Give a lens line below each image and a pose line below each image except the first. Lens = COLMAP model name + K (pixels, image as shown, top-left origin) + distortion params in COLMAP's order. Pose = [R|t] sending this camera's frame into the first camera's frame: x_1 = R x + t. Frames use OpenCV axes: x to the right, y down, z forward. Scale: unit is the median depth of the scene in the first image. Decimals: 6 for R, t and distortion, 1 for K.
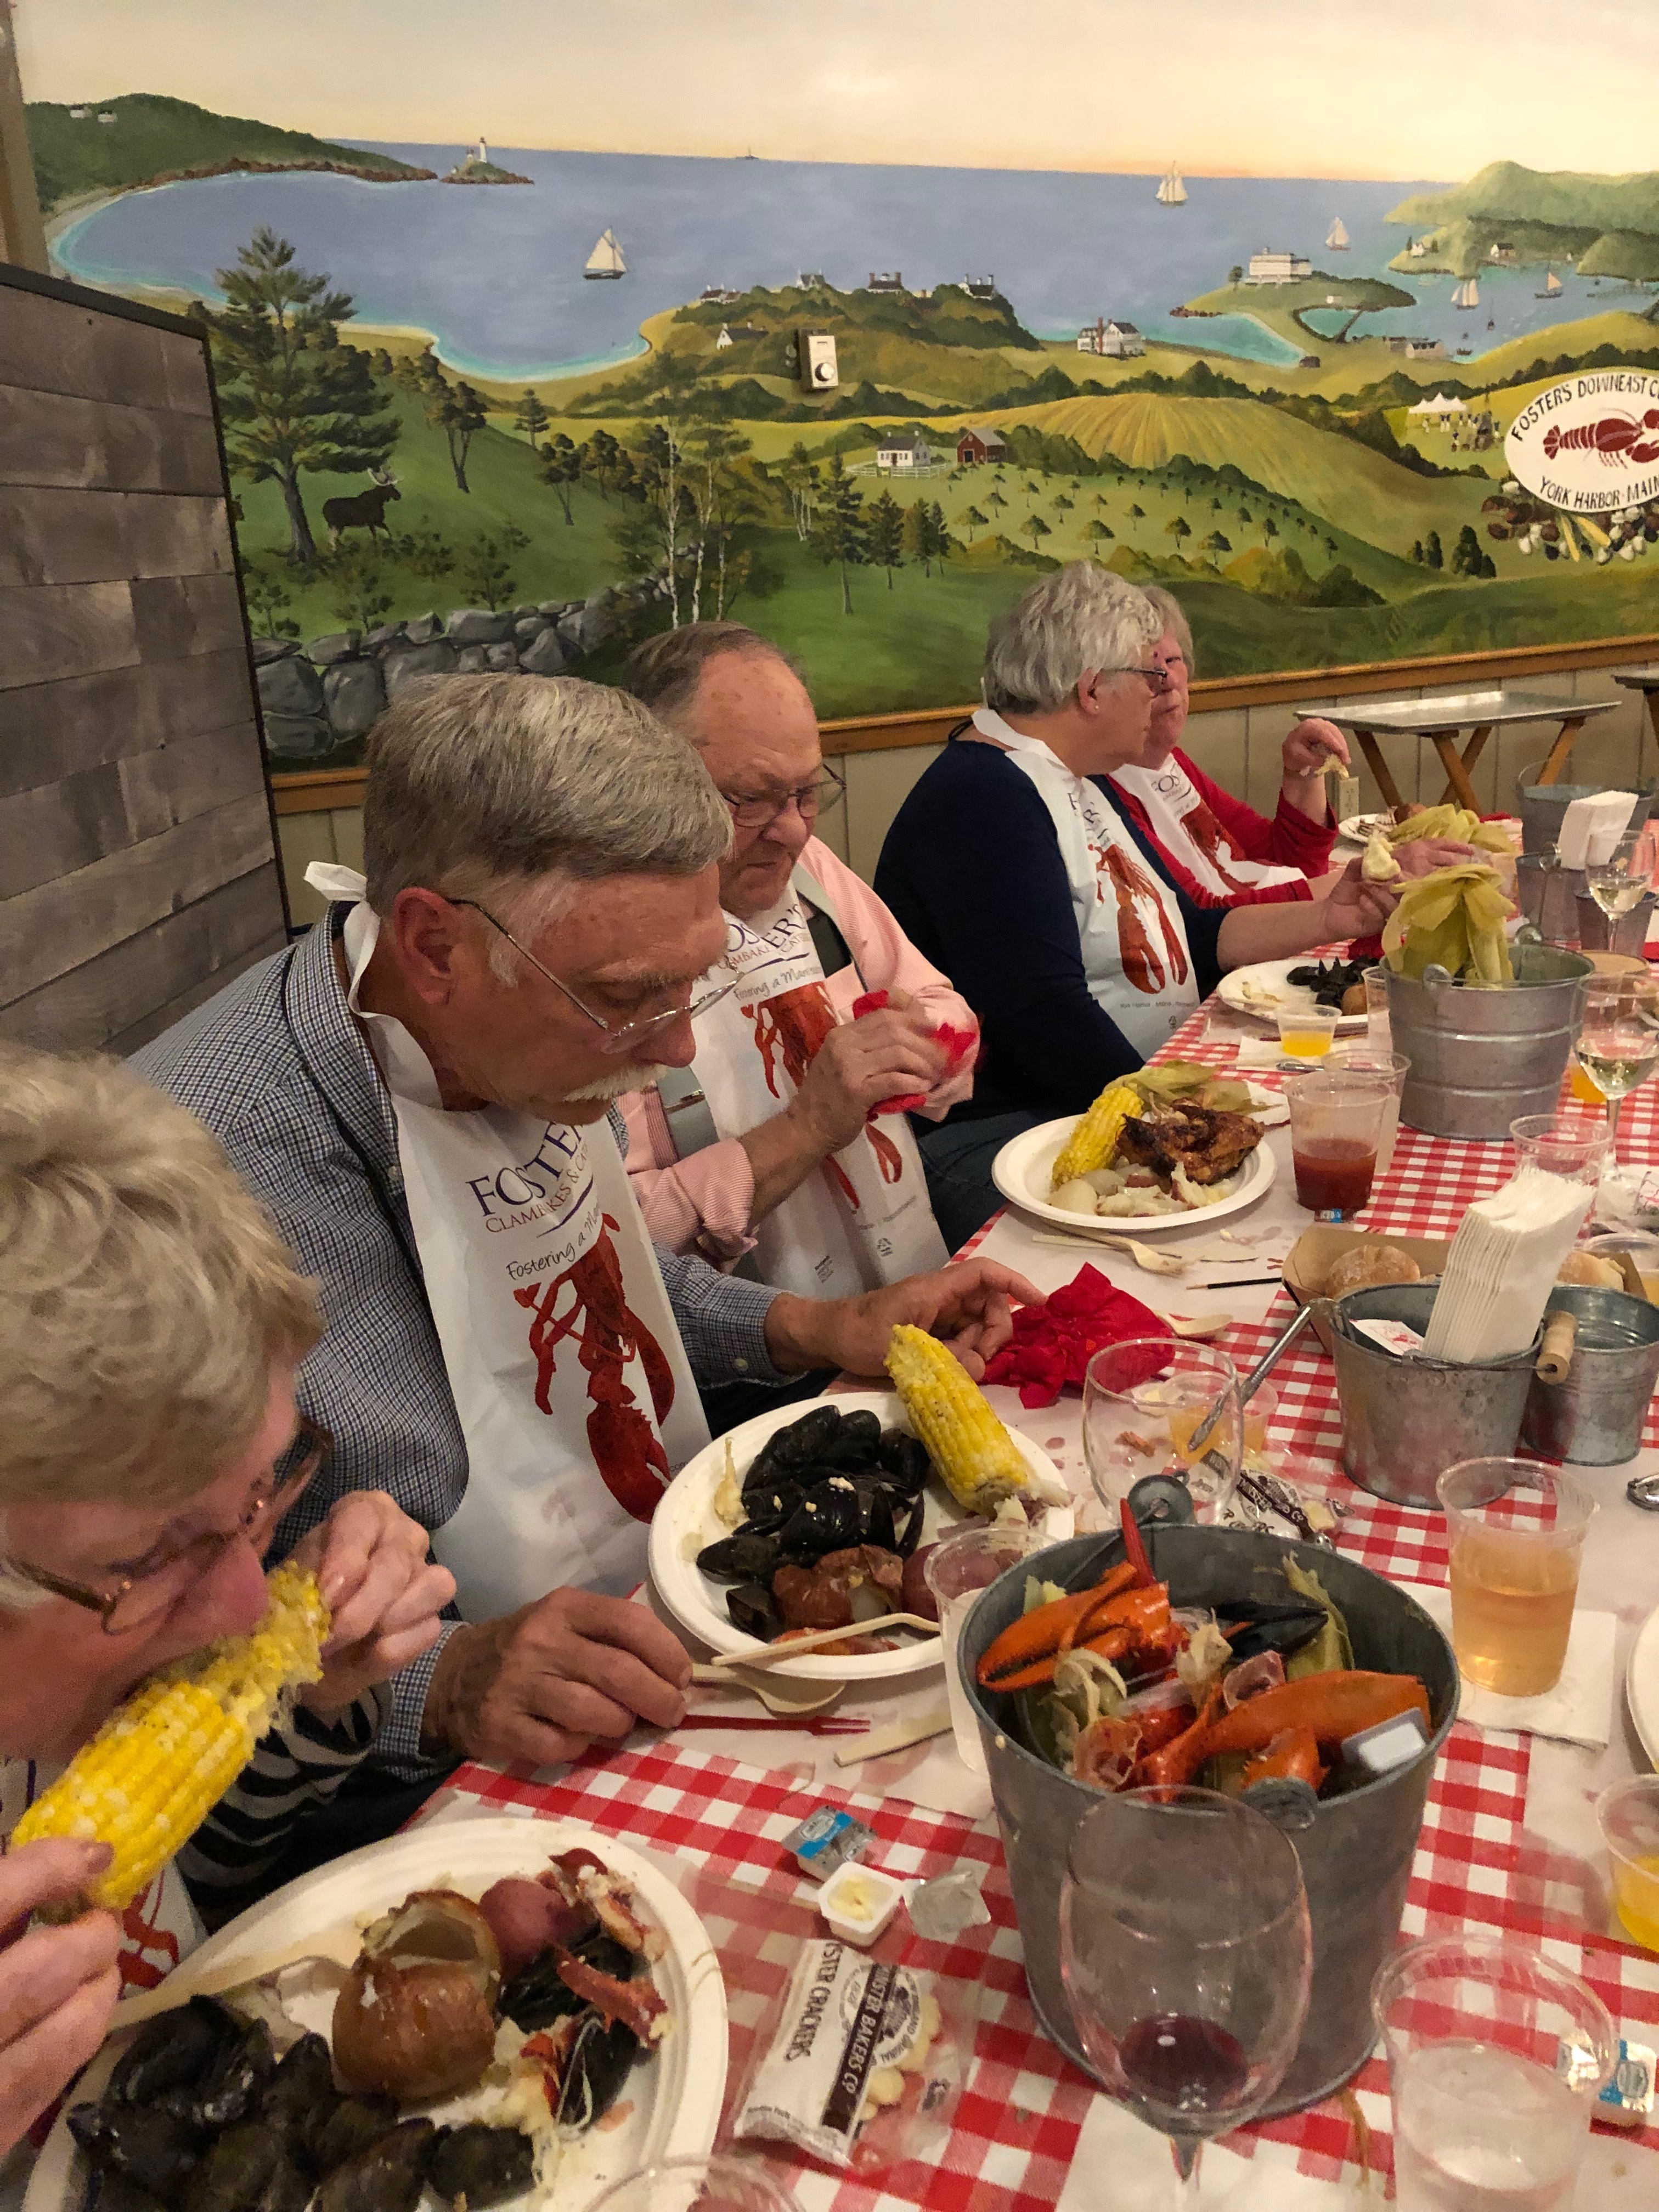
lens RADIAL K [[1831.4, 0, 822.8], [0, 1831.4, 1095.2], [0, 0, 1]] dist [-0.026529, 0.045607]
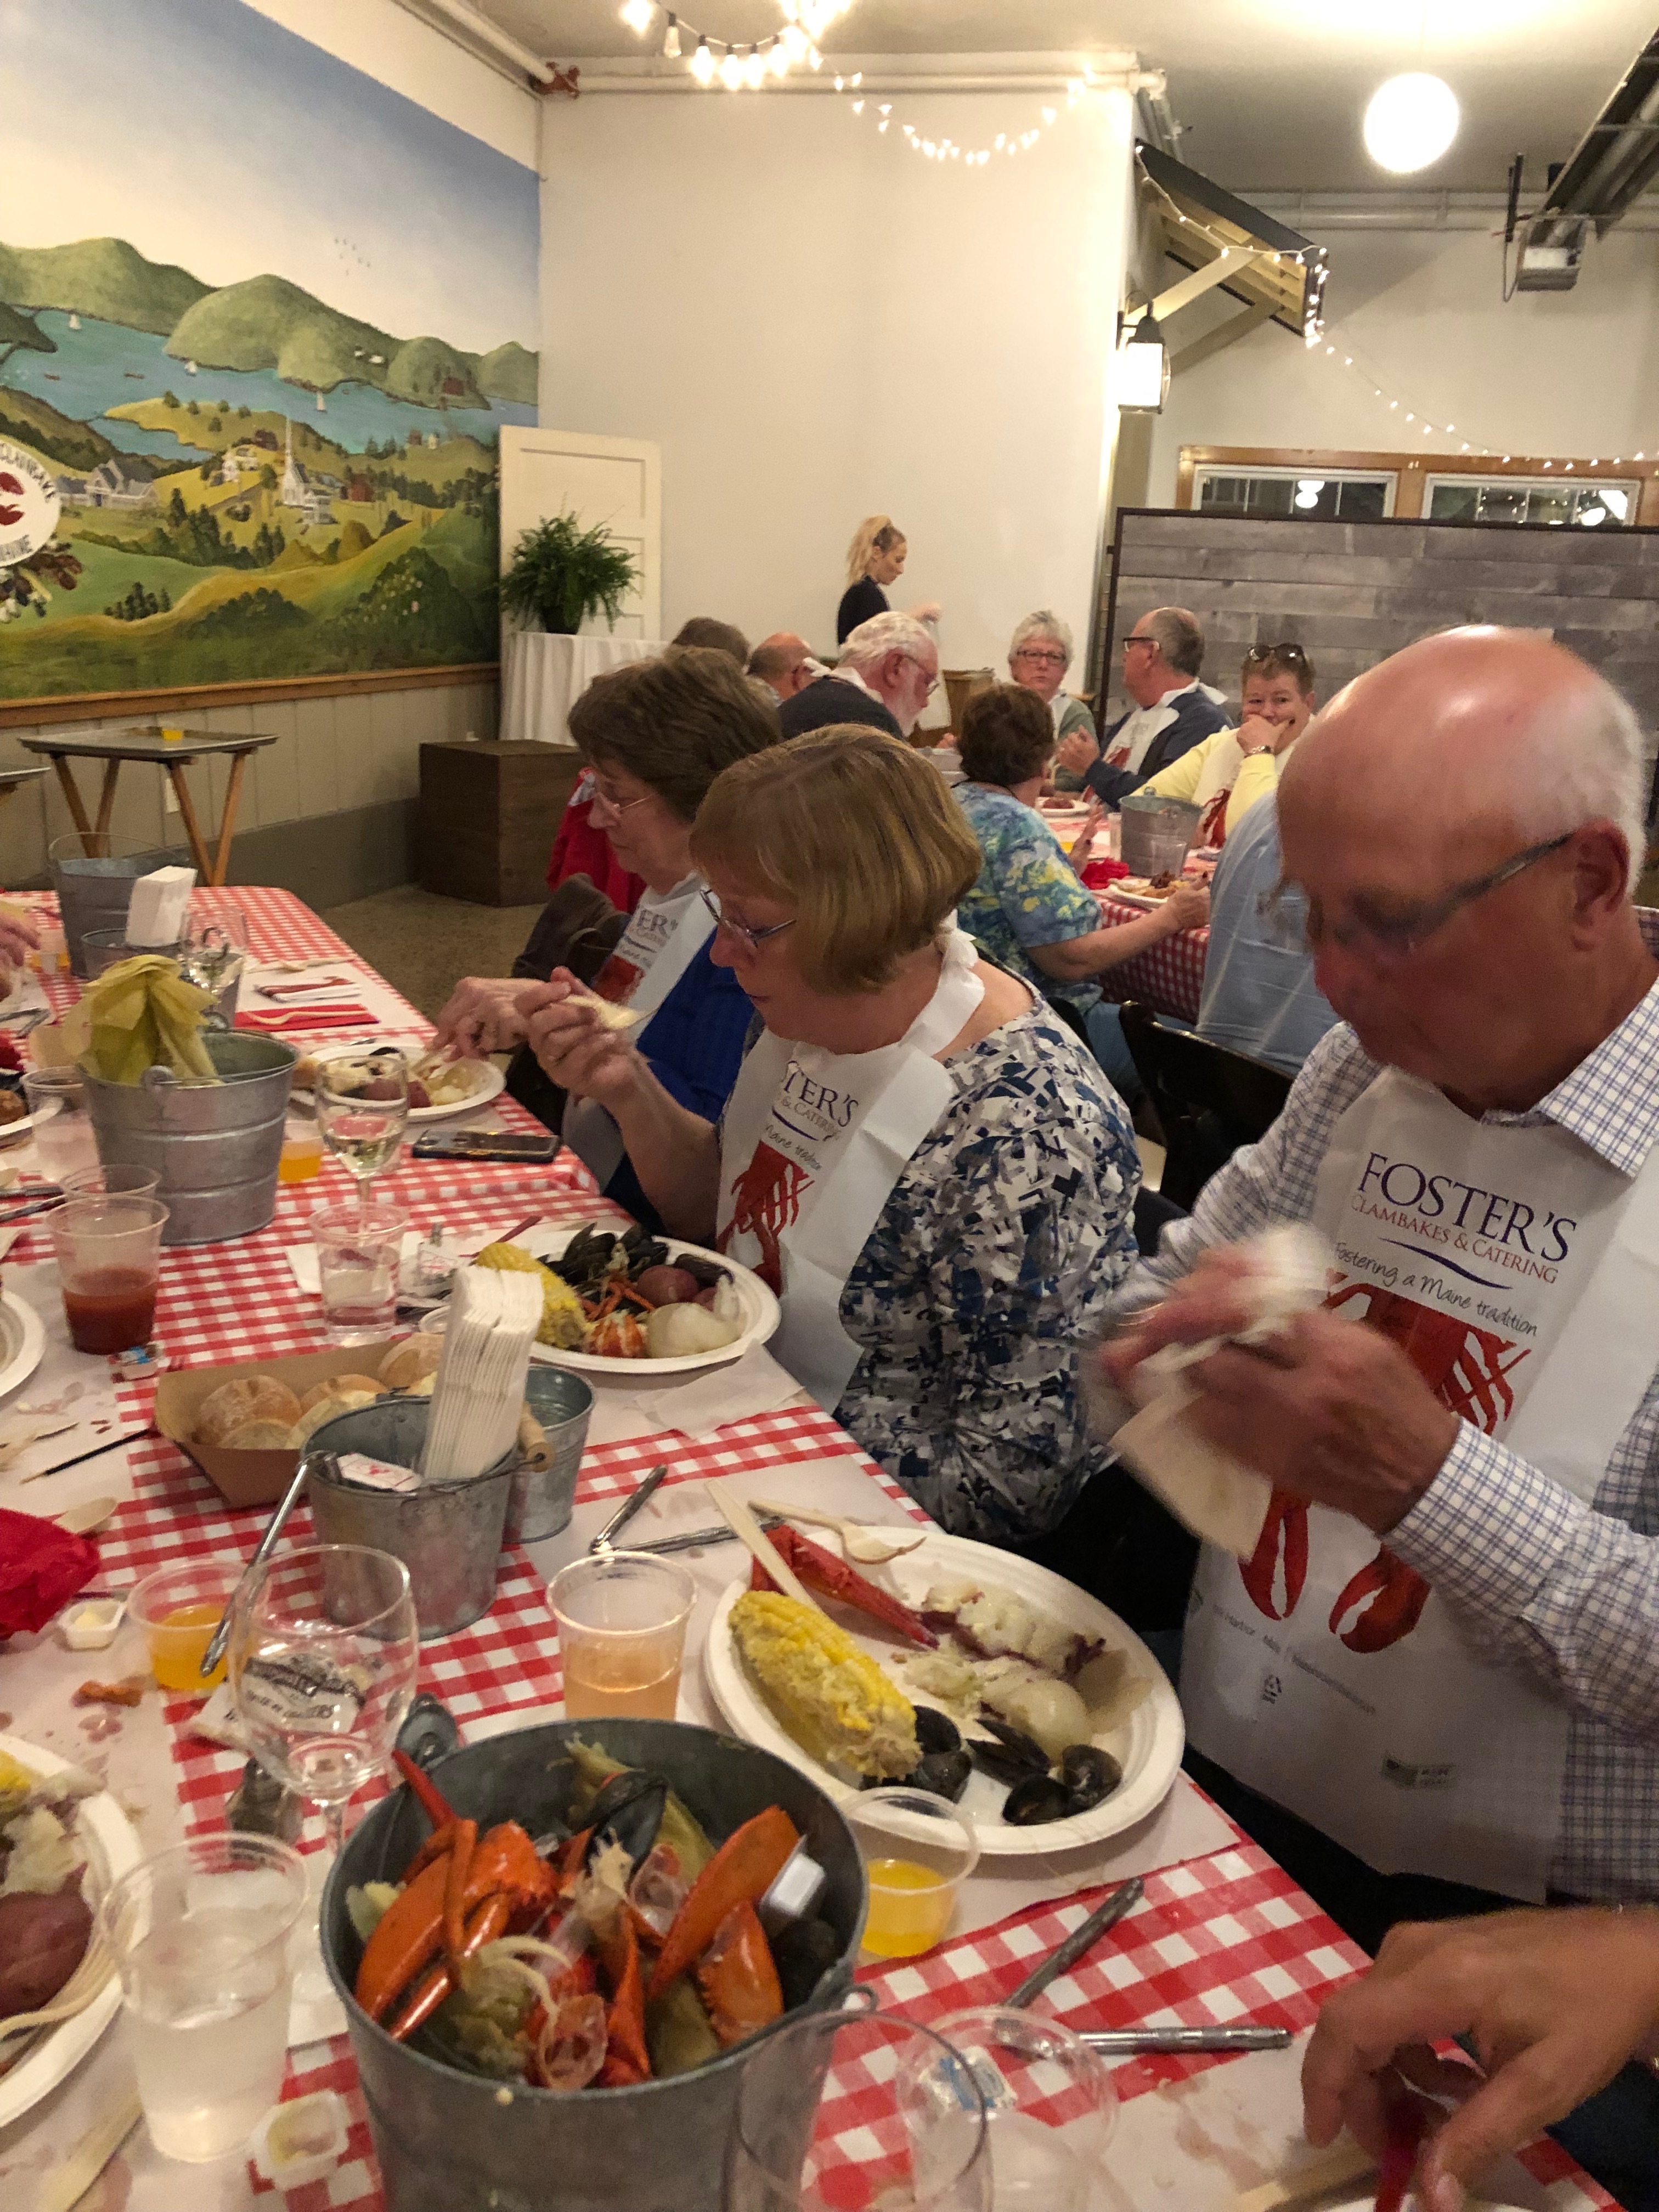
lens RADIAL K [[1831.4, 0, 830.6], [0, 1831.4, 1101.1], [0, 0, 1]] dist [-0.026529, 0.045607]
pose [[0.633511, -0.133418, 0.762144, -0.094776], [0.151895, 0.987299, 0.046574, -0.026532], [-0.758677, 0.086260, 0.645730, 0.079255]]
